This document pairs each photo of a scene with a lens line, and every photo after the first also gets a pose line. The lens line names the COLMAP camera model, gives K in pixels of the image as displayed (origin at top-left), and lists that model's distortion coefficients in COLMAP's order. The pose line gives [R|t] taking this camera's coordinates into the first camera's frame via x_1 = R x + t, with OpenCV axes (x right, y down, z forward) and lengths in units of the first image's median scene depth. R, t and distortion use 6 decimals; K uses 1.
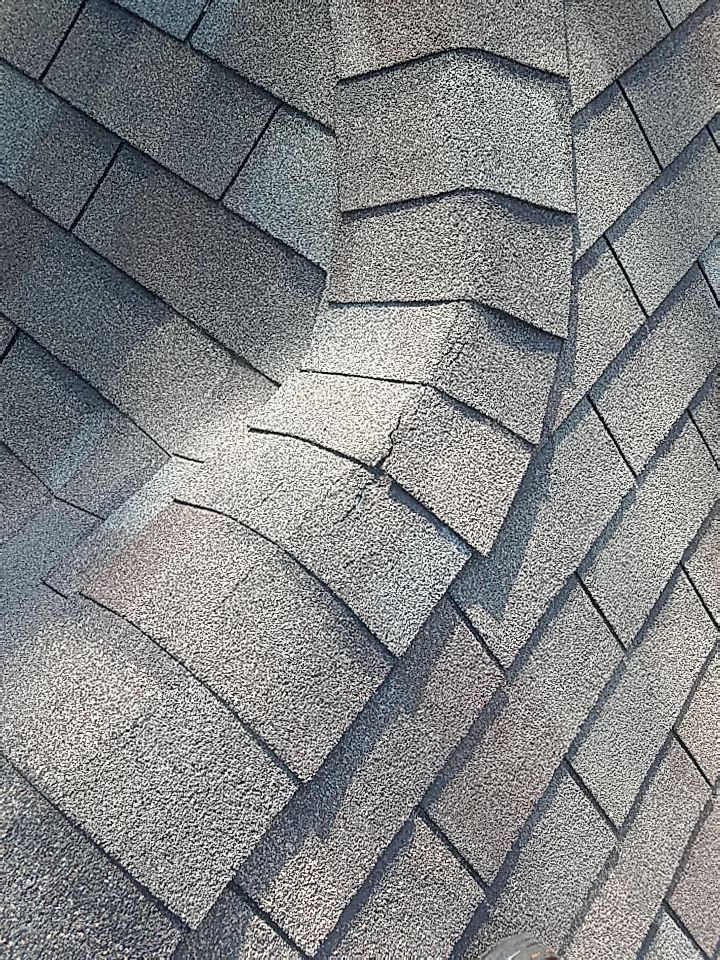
lens RADIAL K [[780.8, 0, 322.4], [0, 780.8, 479.8], [0, 0, 1]] dist [-0.013348, 0.007387]
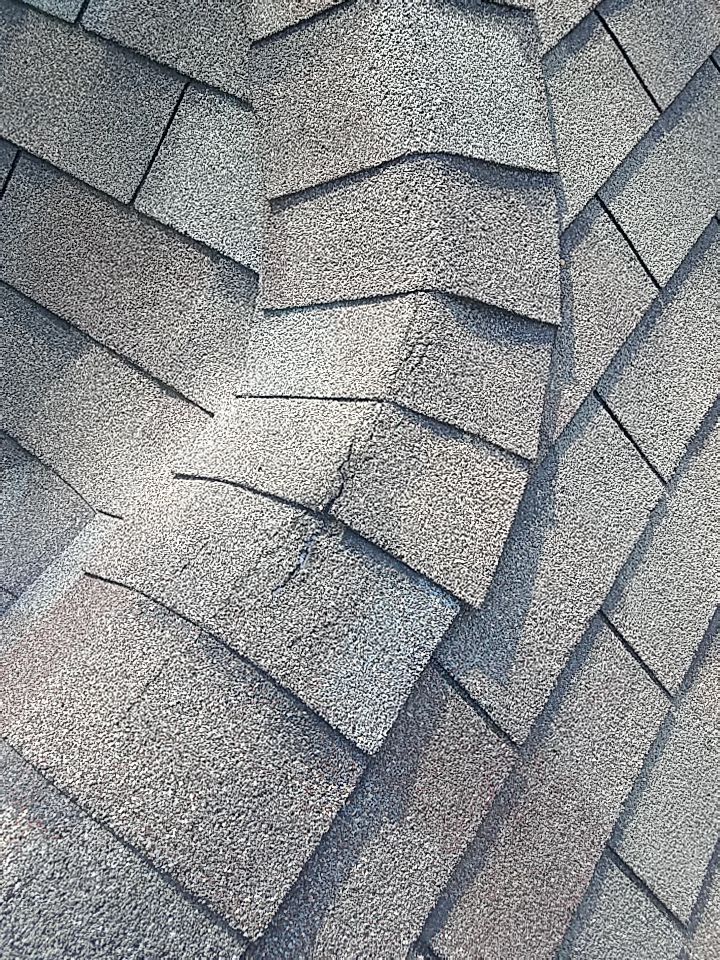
lens RADIAL K [[780.8, 0, 322.4], [0, 780.8, 479.8], [0, 0, 1]] dist [-0.013348, 0.007387]
pose [[0.994678, -0.092133, -0.046127, 0.093530], [0.091465, 0.995673, -0.016391, -0.031284], [0.047438, 0.012085, 0.998801, 0.187408]]
